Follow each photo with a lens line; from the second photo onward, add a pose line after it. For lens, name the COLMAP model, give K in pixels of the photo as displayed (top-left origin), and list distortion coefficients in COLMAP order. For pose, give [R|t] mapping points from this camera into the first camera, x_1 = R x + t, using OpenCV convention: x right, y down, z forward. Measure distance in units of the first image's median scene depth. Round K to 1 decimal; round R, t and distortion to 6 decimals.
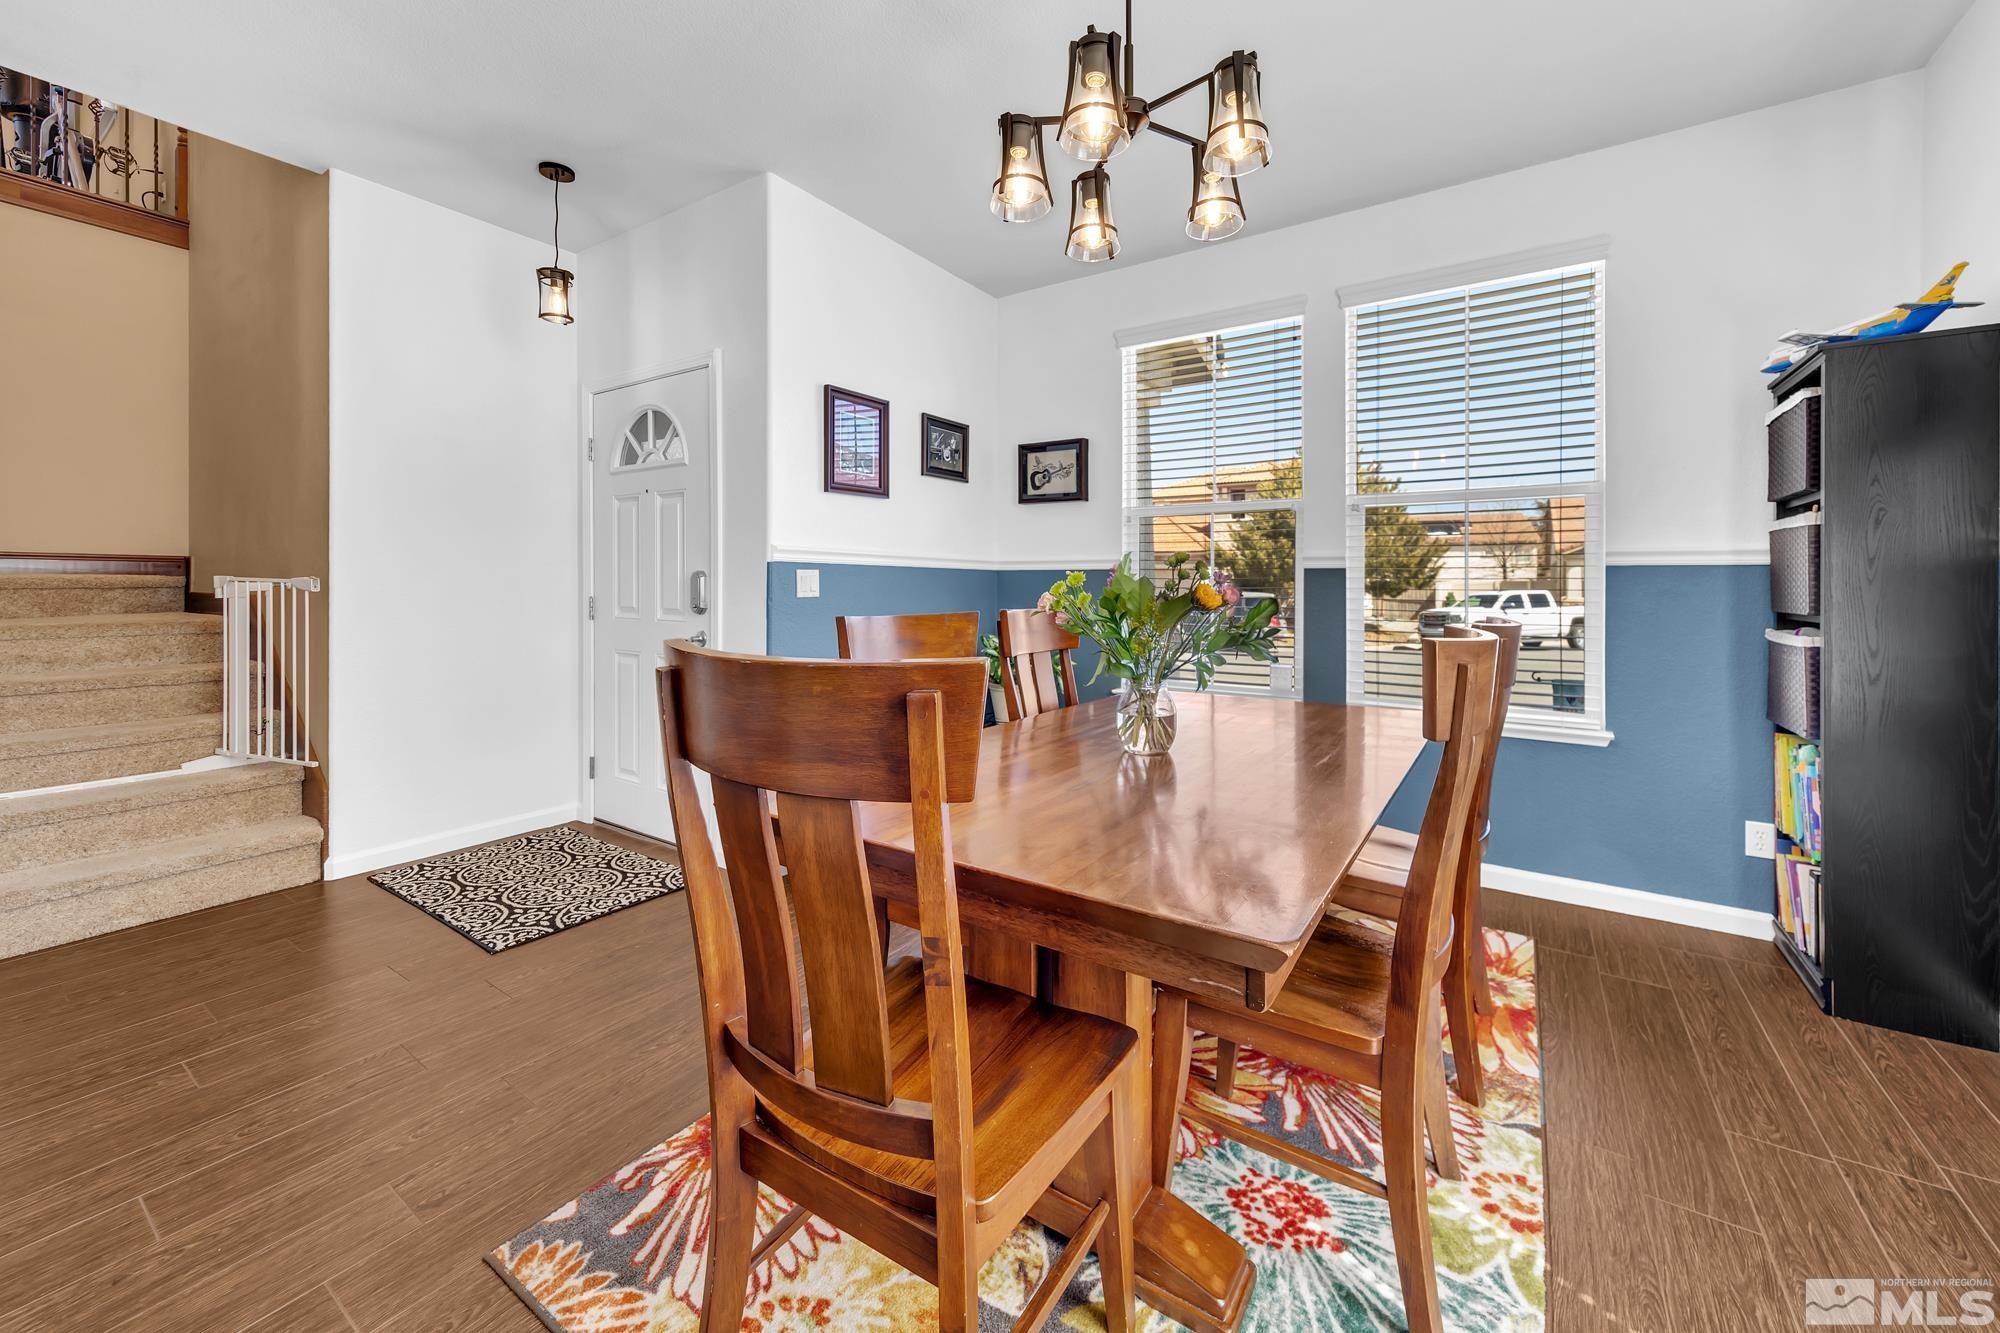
lens RADIAL K [[757.5, 0, 1037.4], [0, 757.5, 594.7], [0, 0, 1]] dist [0.001418, 0.000027]
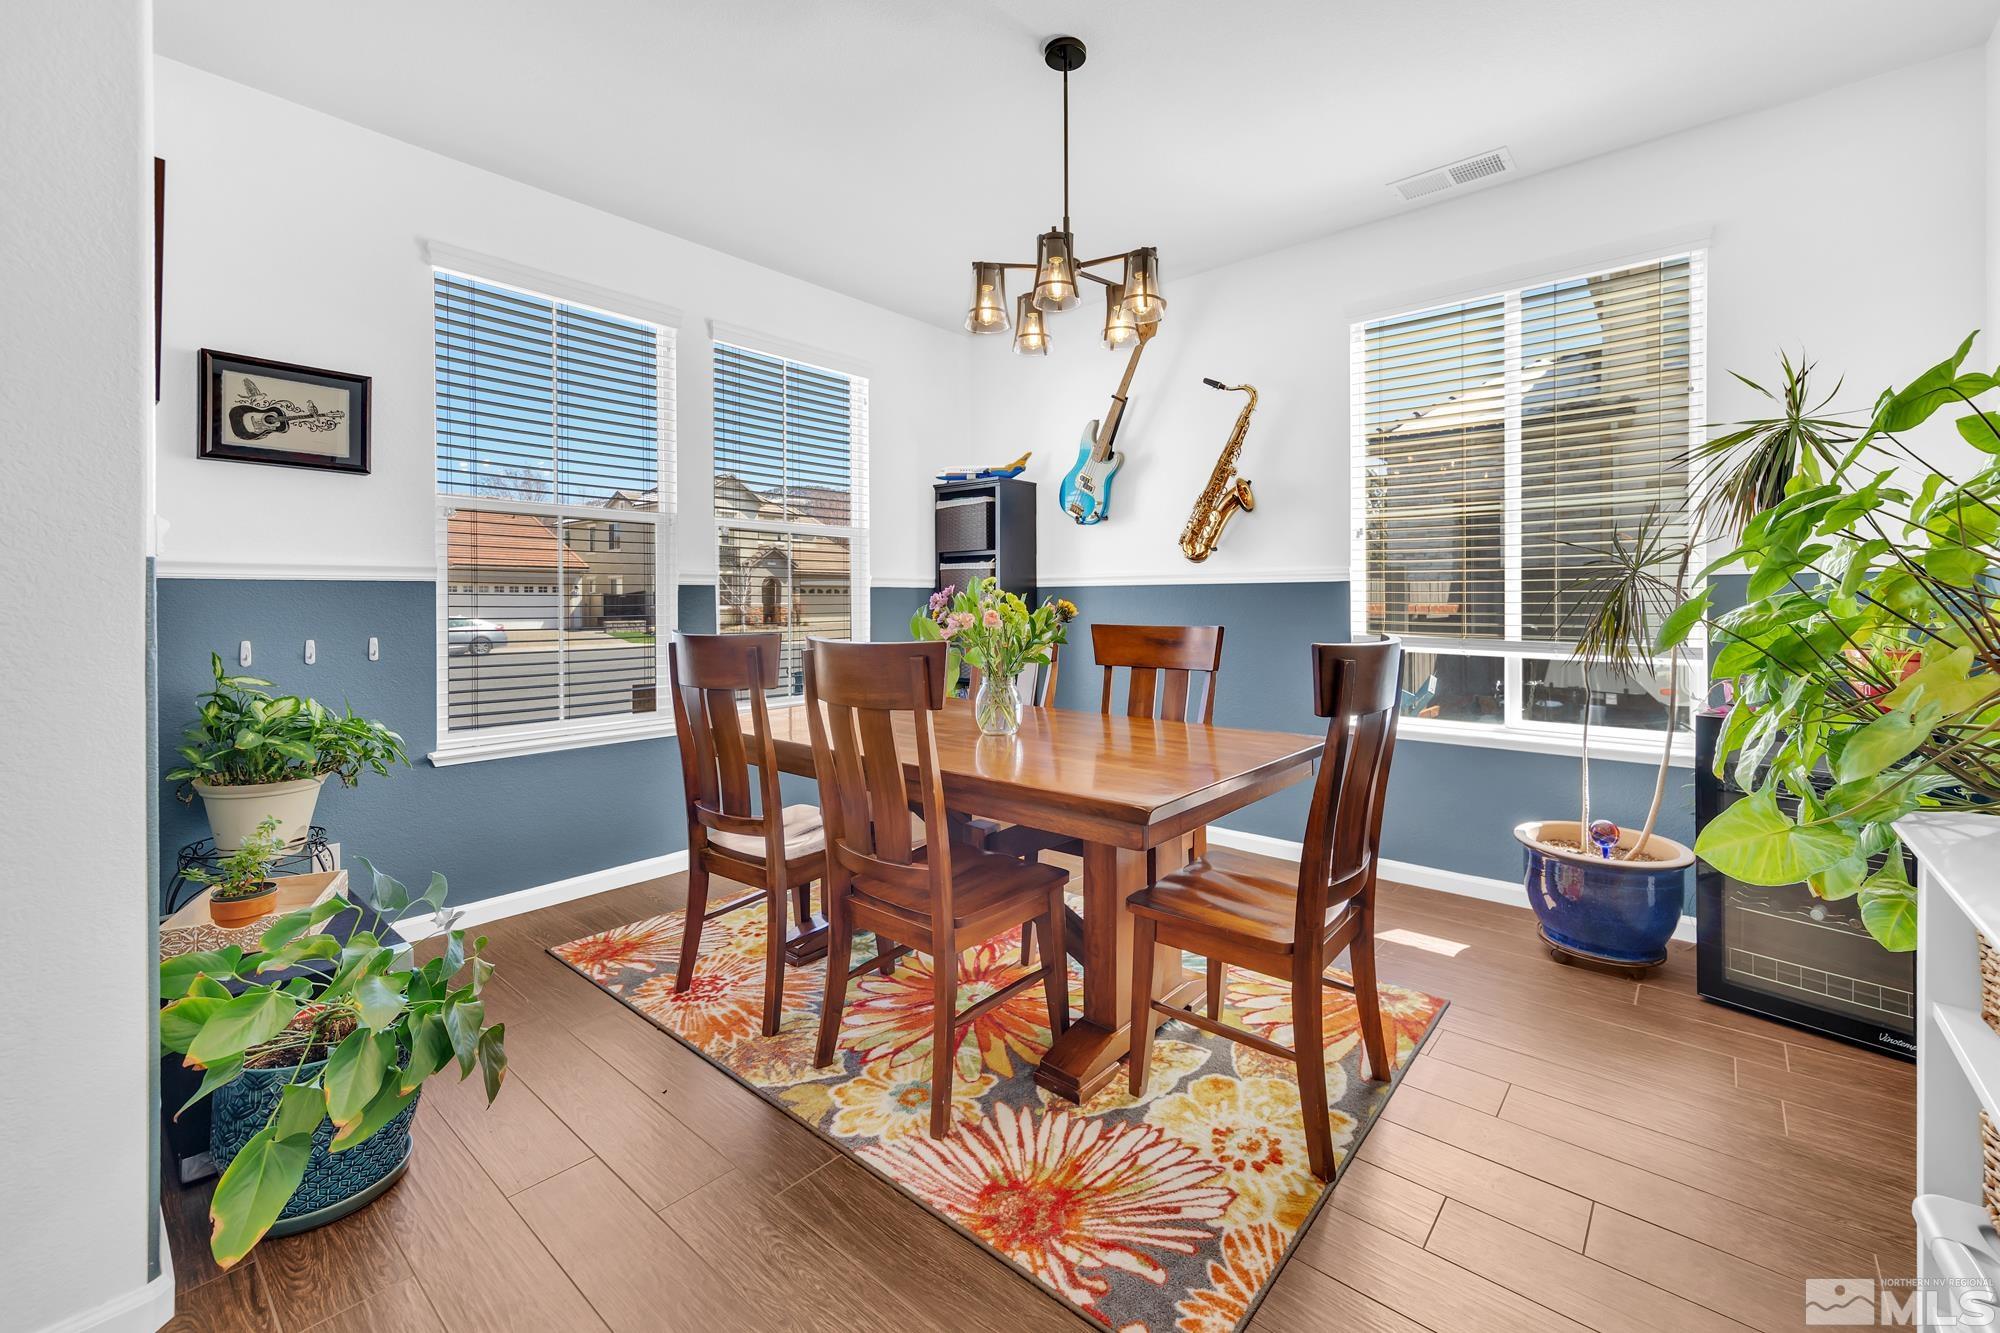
lens RADIAL K [[804.6, 0, 1030.5], [0, 804.6, 603.5], [0, 0, 1]] dist [0.001130, 0.000225]
pose [[0.134033, -0.008235, 0.990943, -1.426448], [0.017503, 0.999829, 0.005941, -0.020096], [-0.990822, 0.016548, 0.134154, 0.914679]]
